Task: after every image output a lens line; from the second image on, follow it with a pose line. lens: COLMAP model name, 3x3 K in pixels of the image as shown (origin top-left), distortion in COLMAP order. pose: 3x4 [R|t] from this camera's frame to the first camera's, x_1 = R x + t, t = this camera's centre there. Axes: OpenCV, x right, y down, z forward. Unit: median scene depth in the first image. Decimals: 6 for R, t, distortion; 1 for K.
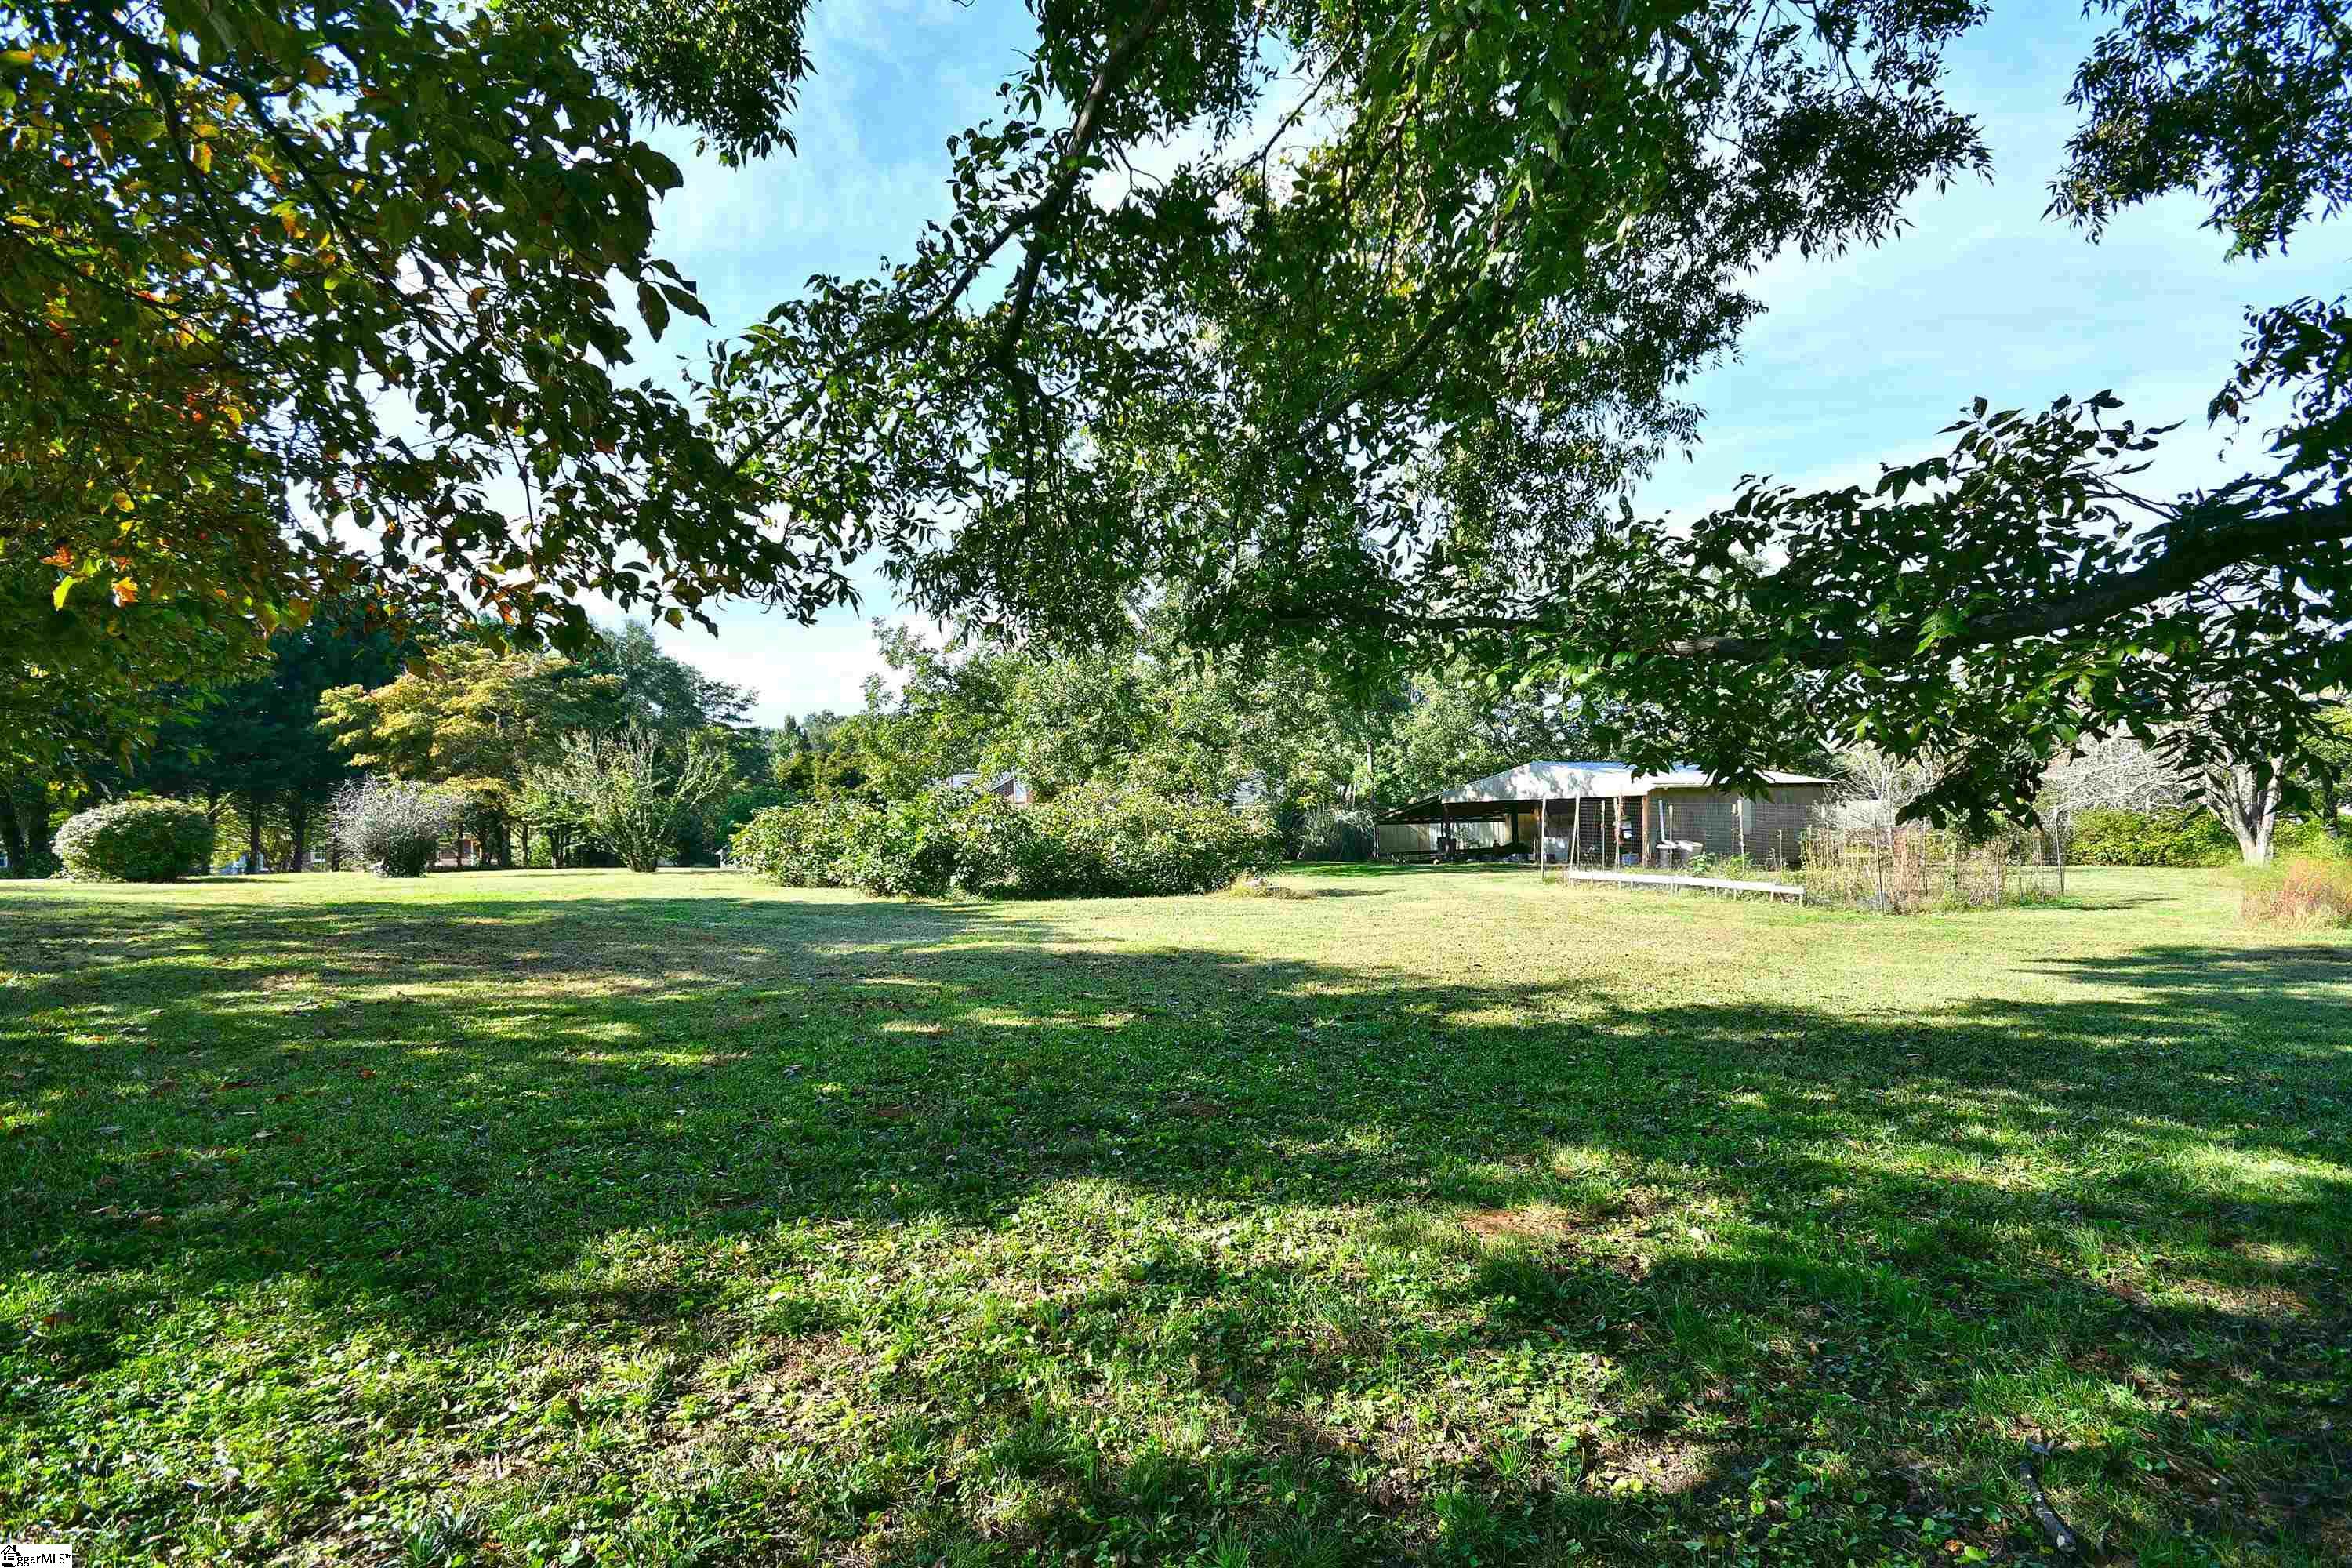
lens RADIAL K [[1087.5, 0, 1179.4], [0, 1087.5, 813.7], [0, 0, 1]] dist [-0.002985, -0.000142]
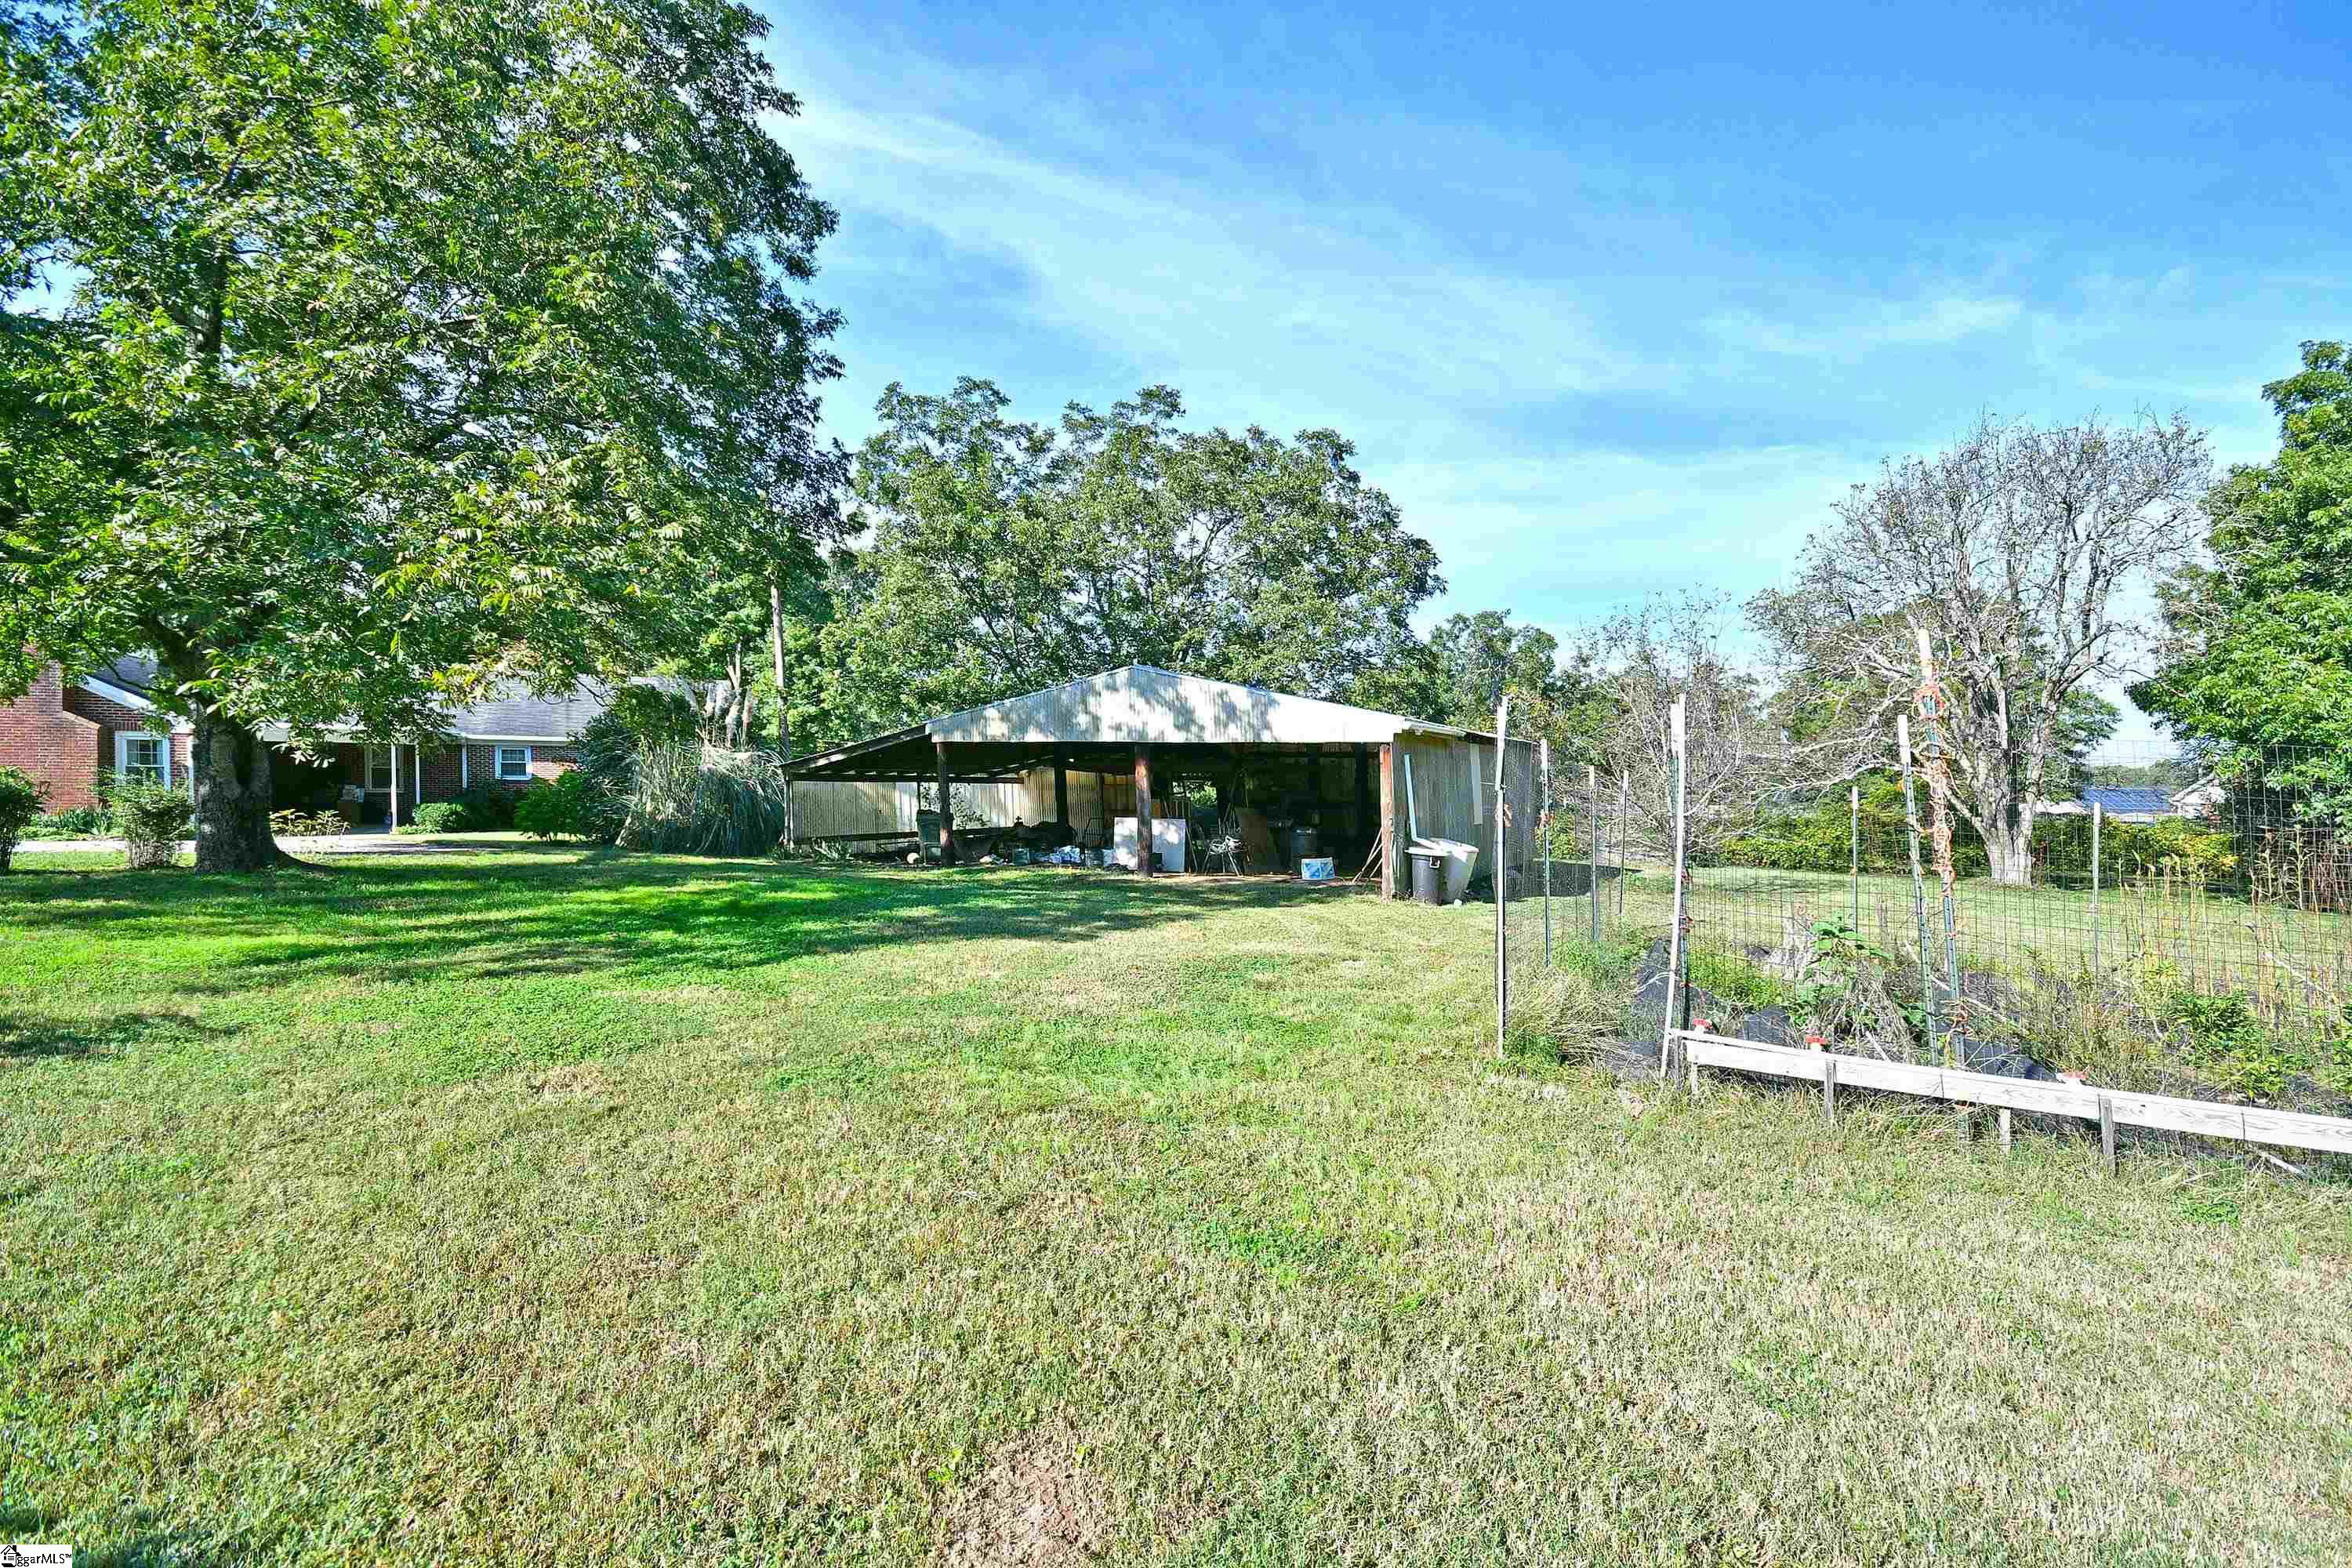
lens RADIAL K [[1087.5, 0, 1179.4], [0, 1087.5, 813.7], [0, 0, 1]] dist [-0.002985, -0.000142]
pose [[0.866493, 0.029873, 0.498294, 0.096662], [-0.048513, 0.998522, 0.024498, 0.004962], [-0.496826, -0.045402, 0.866662, 0.529564]]
